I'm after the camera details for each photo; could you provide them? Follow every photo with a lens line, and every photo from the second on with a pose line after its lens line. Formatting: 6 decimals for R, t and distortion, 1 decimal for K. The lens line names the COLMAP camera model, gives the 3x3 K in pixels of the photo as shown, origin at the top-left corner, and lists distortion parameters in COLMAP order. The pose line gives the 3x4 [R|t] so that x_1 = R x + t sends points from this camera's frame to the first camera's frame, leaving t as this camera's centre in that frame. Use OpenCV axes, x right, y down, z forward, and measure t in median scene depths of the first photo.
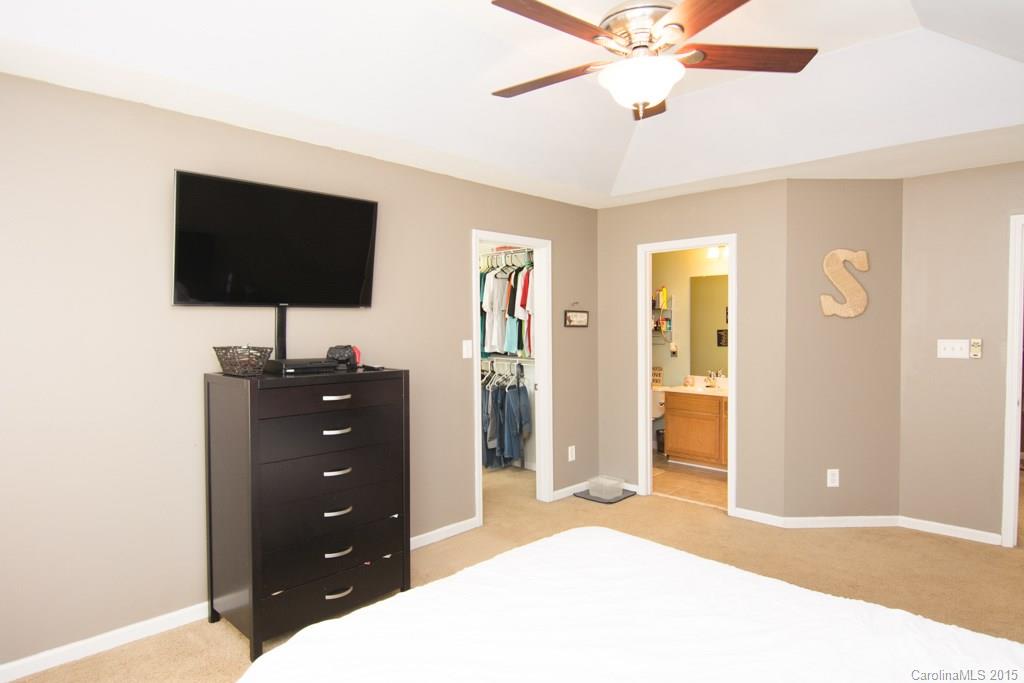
lens RADIAL K [[584.9, 0, 513.4], [0, 584.9, 345.4], [0, 0, 1]] dist [-0.002329, -0.013847]
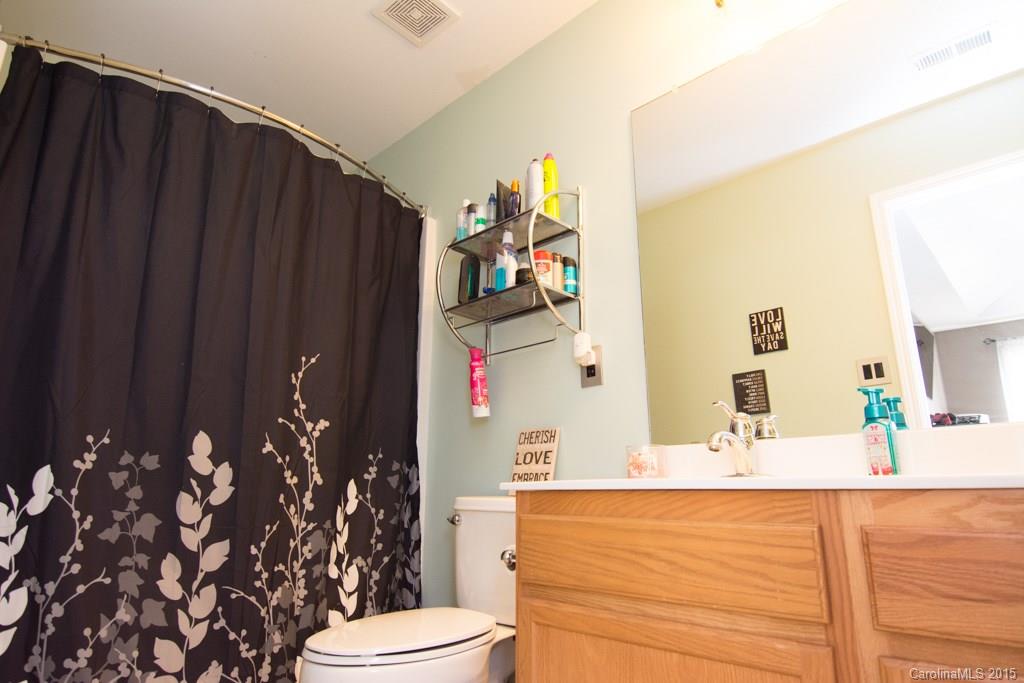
lens RADIAL K [[584.9, 0, 513.4], [0, 584.9, 345.4], [0, 0, 1]] dist [-0.002329, -0.013847]
pose [[0.999946, 0.010314, -0.001101, 0.238218], [-0.010197, 0.957950, -0.286753, 0.081103], [-0.001903, 0.286749, 0.958004, 0.731219]]
